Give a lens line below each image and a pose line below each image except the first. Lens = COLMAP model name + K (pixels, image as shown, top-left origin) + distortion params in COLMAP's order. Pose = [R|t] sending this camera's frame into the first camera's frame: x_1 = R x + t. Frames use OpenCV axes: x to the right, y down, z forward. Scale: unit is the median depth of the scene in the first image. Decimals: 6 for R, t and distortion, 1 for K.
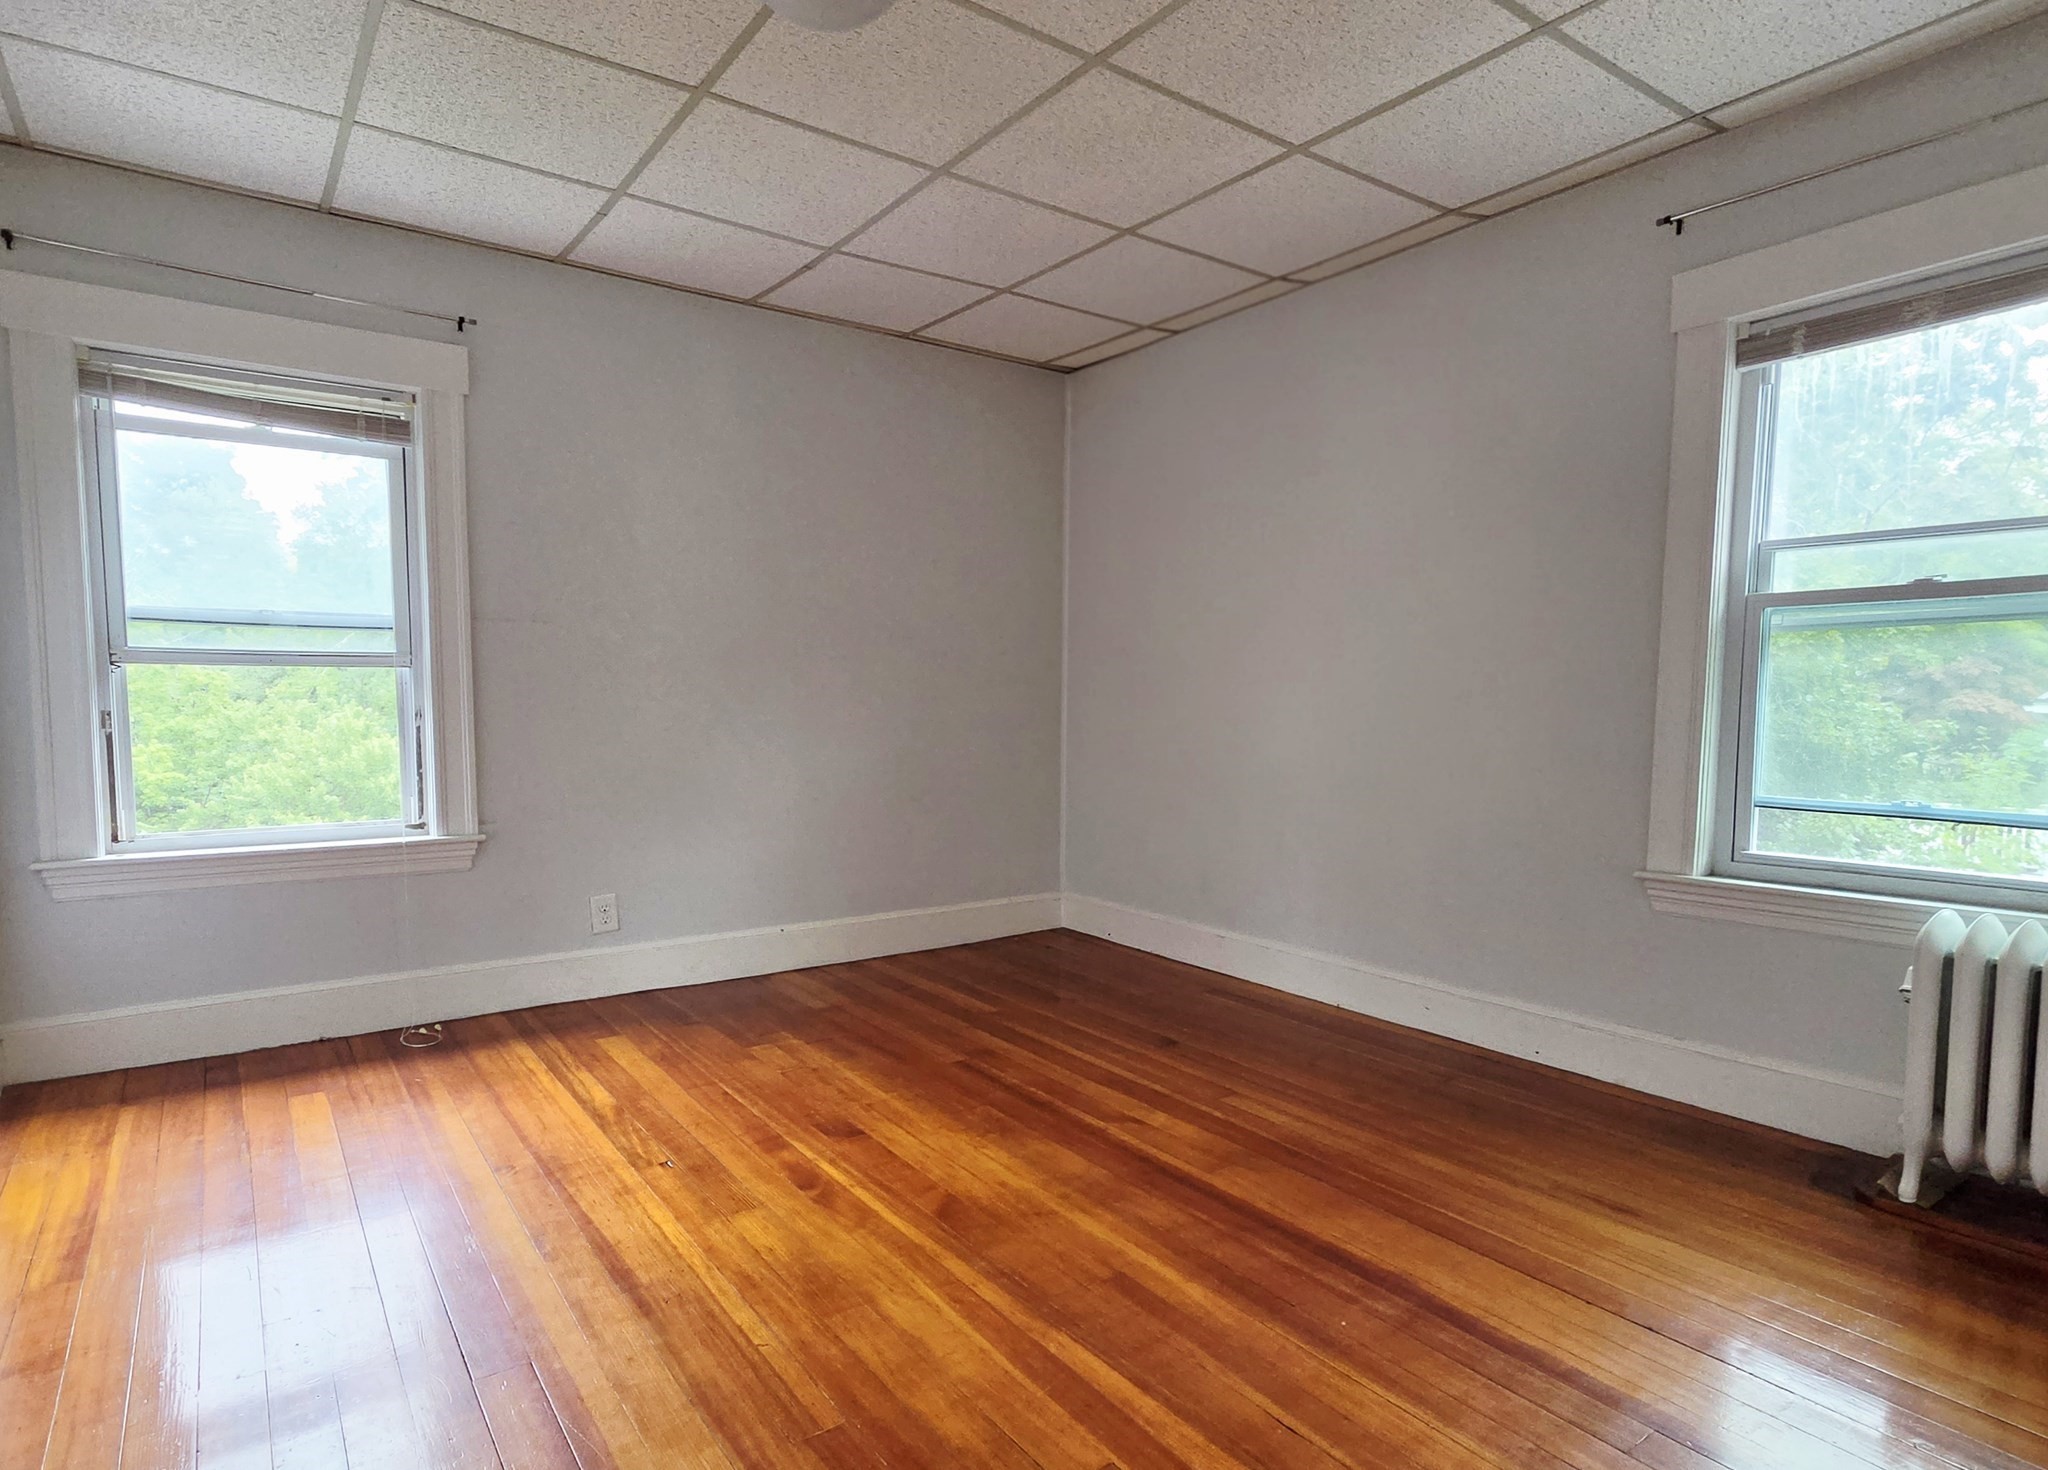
lens RADIAL K [[1102.7, 0, 1022.9], [0, 1102.7, 830.0], [0, 0, 1]] dist [0.003048, 0.000656]
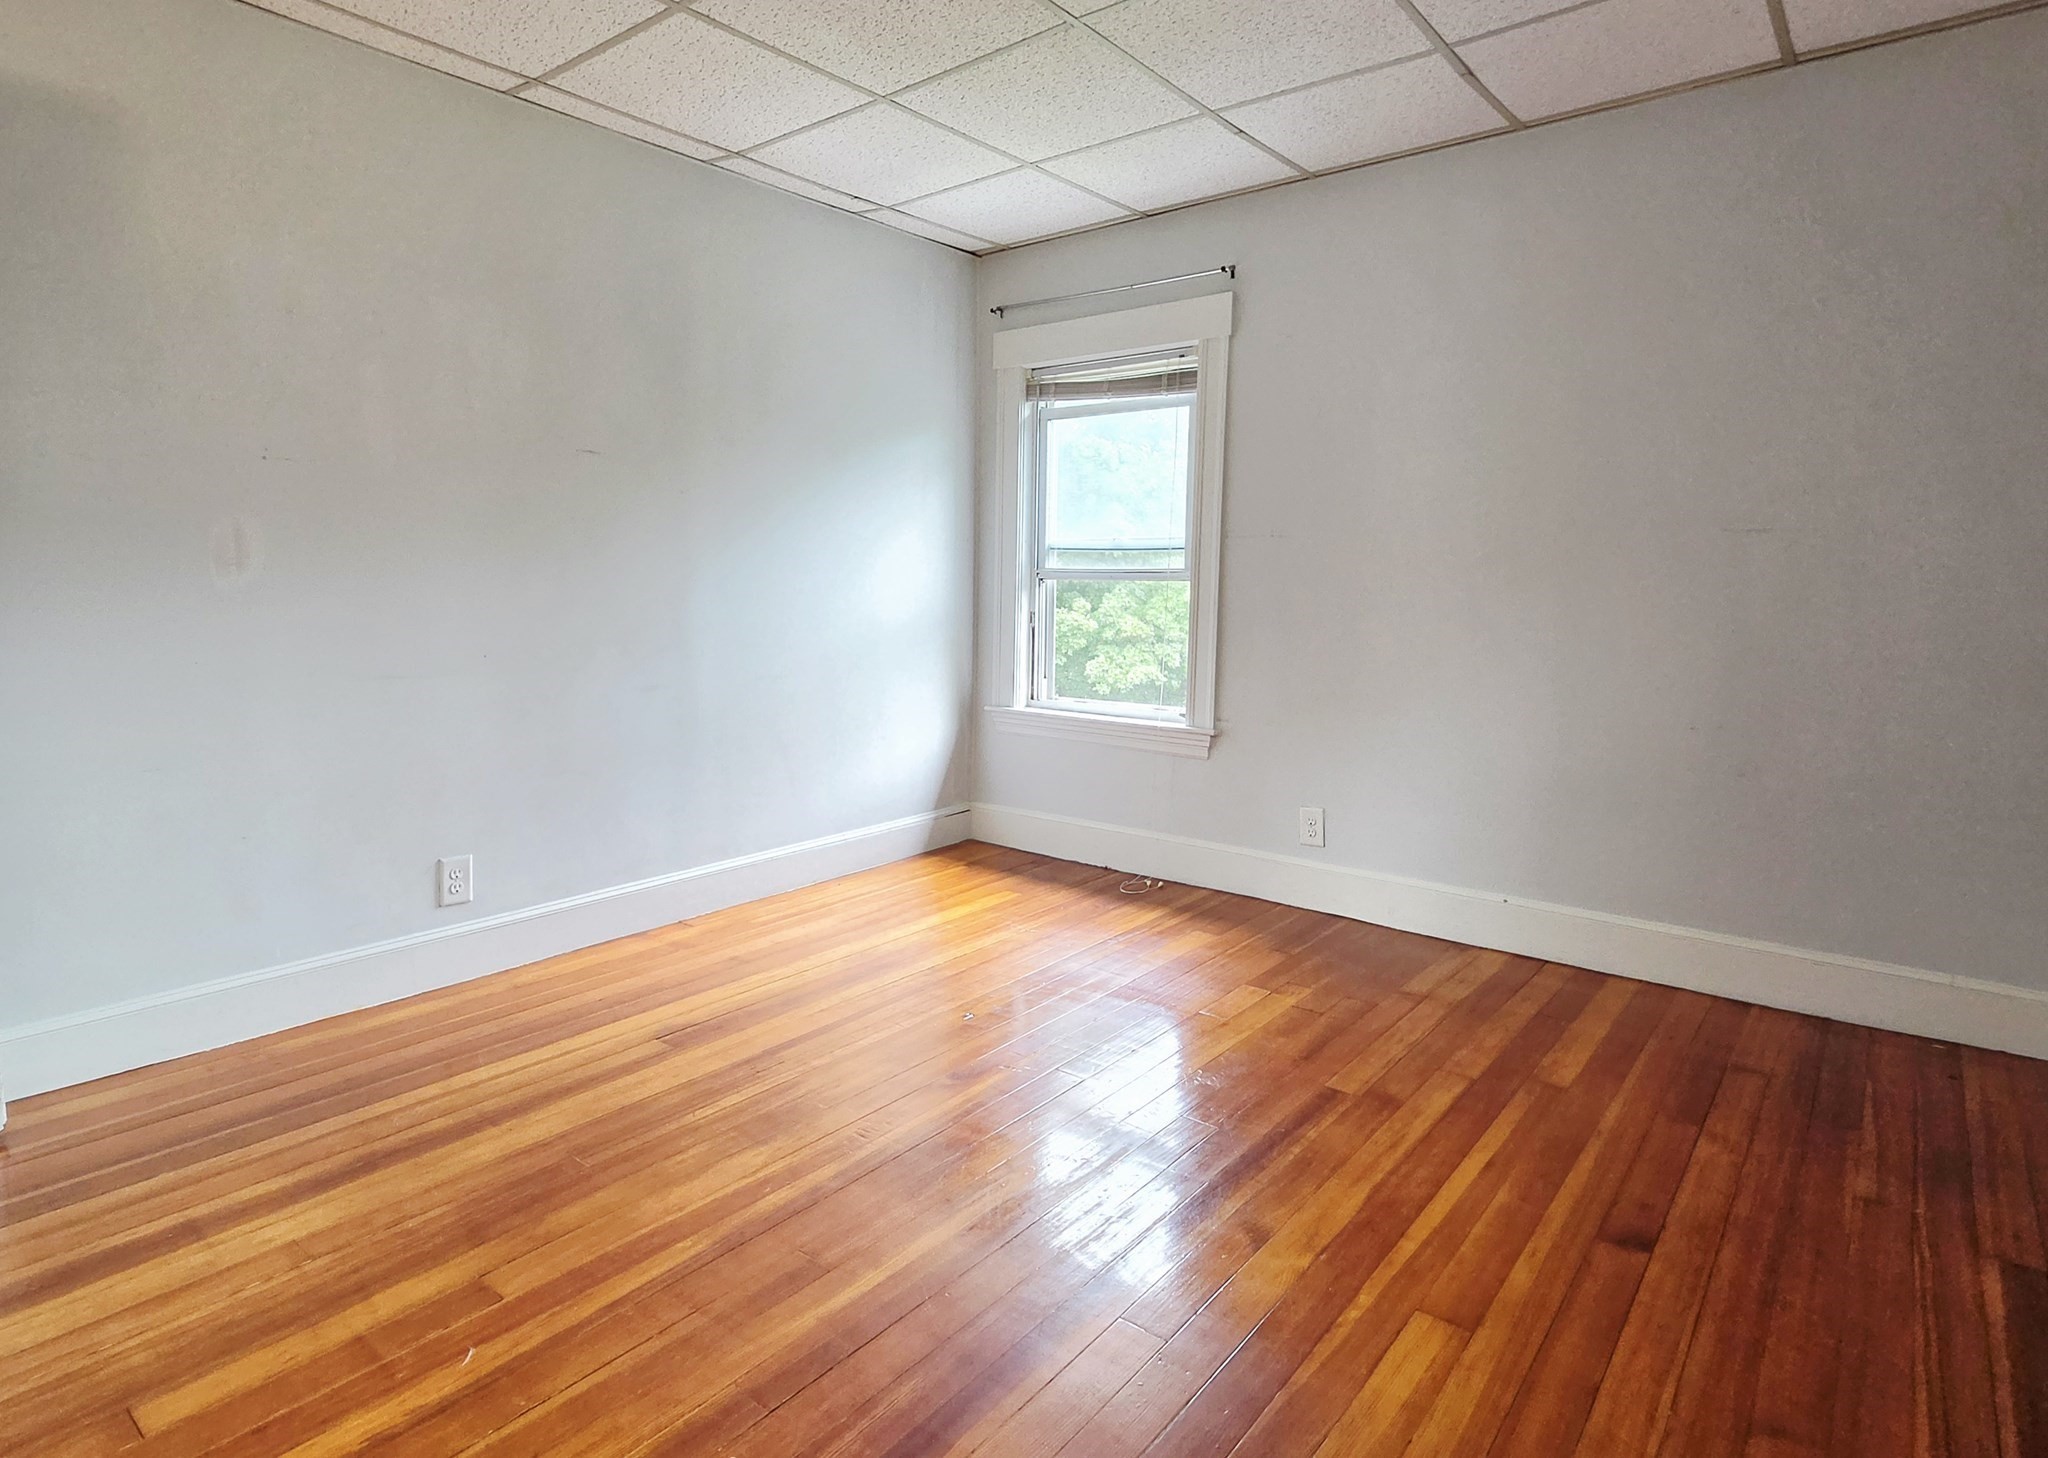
lens RADIAL K [[1102.0, 0, 1031.4], [0, 1102.0, 762.0], [0, 0, 1]] dist [0.000129, 0.001789]
pose [[0.266474, 0.153940, -0.951470, 0.570054], [-0.130753, 0.983811, 0.122553, -0.082119], [0.954932, 0.091751, 0.282288, 0.539823]]
